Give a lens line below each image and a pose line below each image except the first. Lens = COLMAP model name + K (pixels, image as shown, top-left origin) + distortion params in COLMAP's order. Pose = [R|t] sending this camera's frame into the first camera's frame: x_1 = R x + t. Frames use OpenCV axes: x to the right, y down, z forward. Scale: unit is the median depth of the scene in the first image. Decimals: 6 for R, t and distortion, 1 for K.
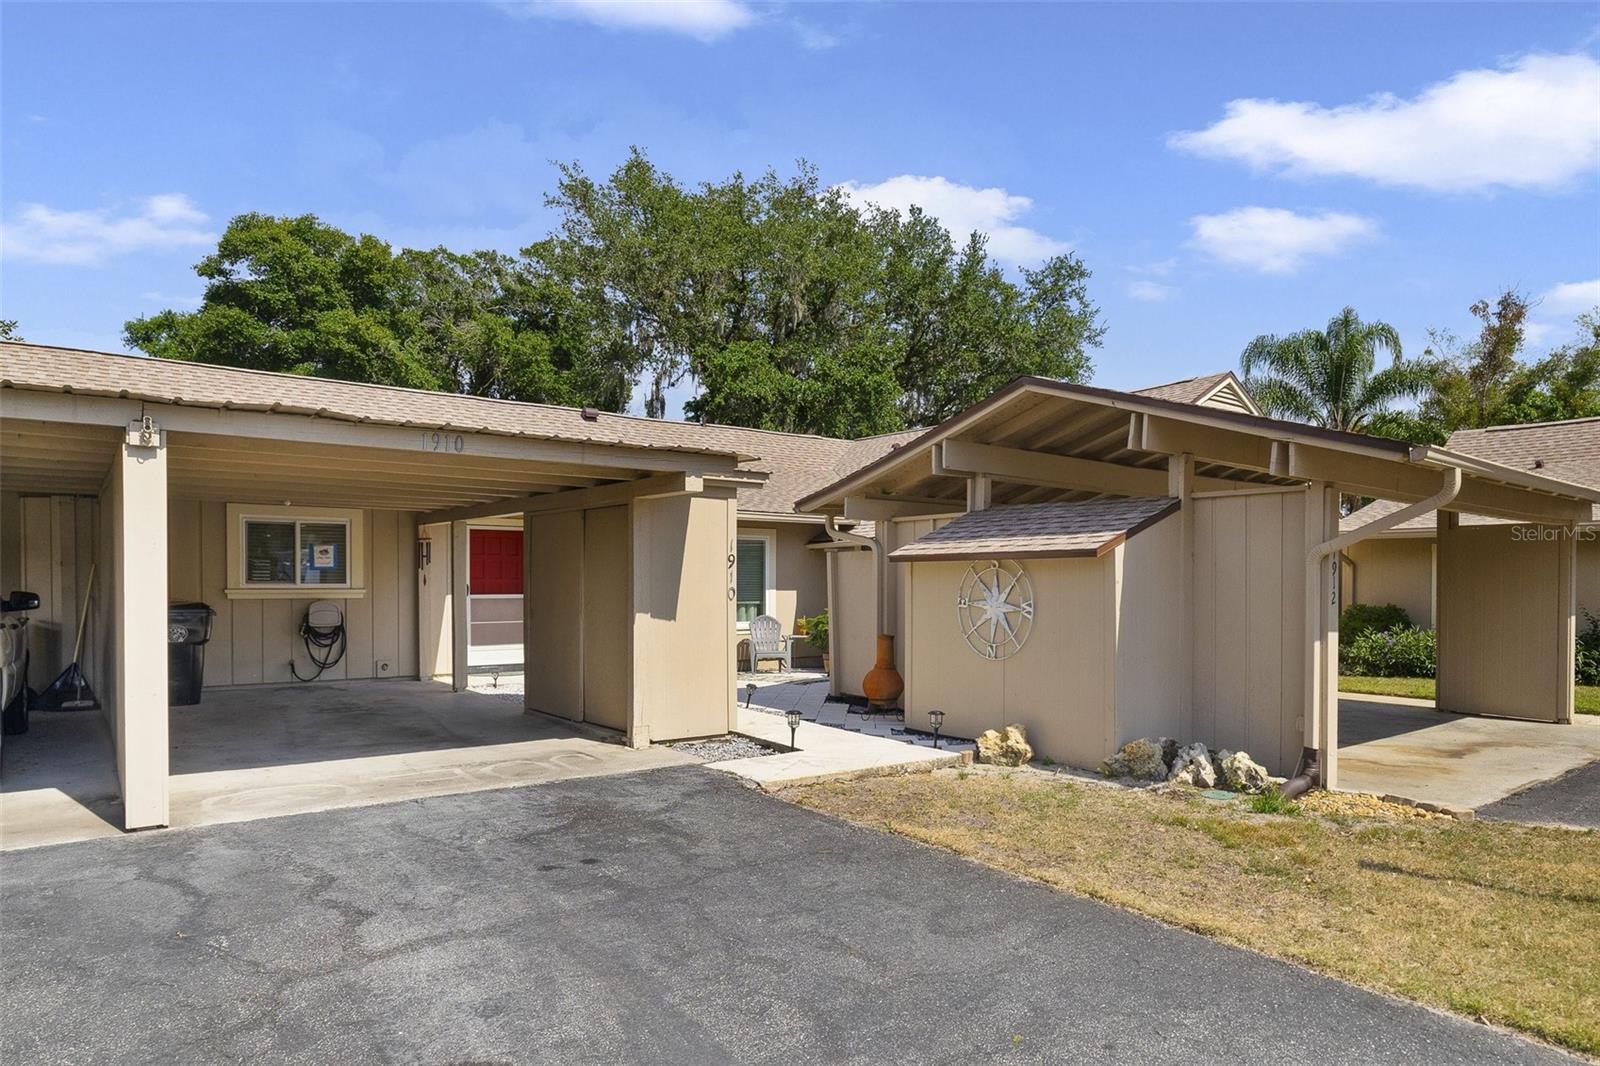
lens RADIAL K [[942.3, 0, 843.1], [0, 942.3, 585.4], [0, 0, 1]] dist [-0.016102, 0.000095]
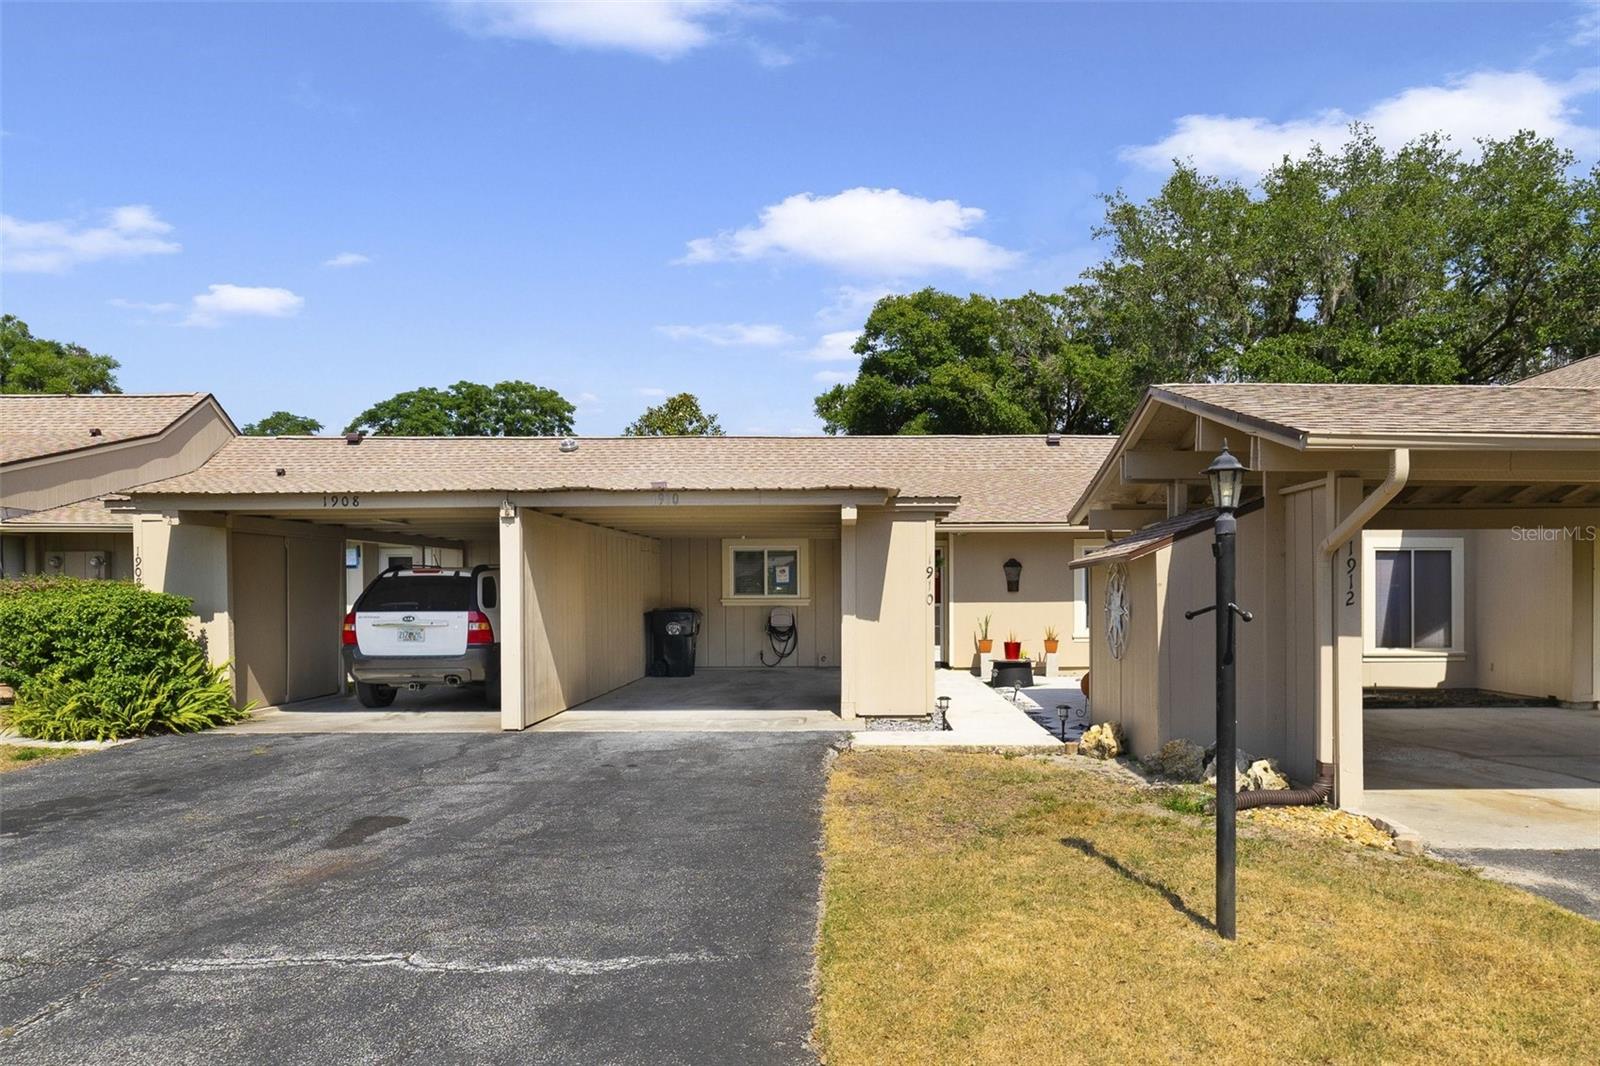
lens RADIAL K [[942.3, 0, 843.1], [0, 942.3, 585.4], [0, 0, 1]] dist [-0.016102, 0.000095]
pose [[0.781760, -0.014493, -0.623411, 0.119455], [0.005873, 0.999857, -0.015880, 0.002136], [0.623552, 0.008753, 0.781733, -0.002230]]
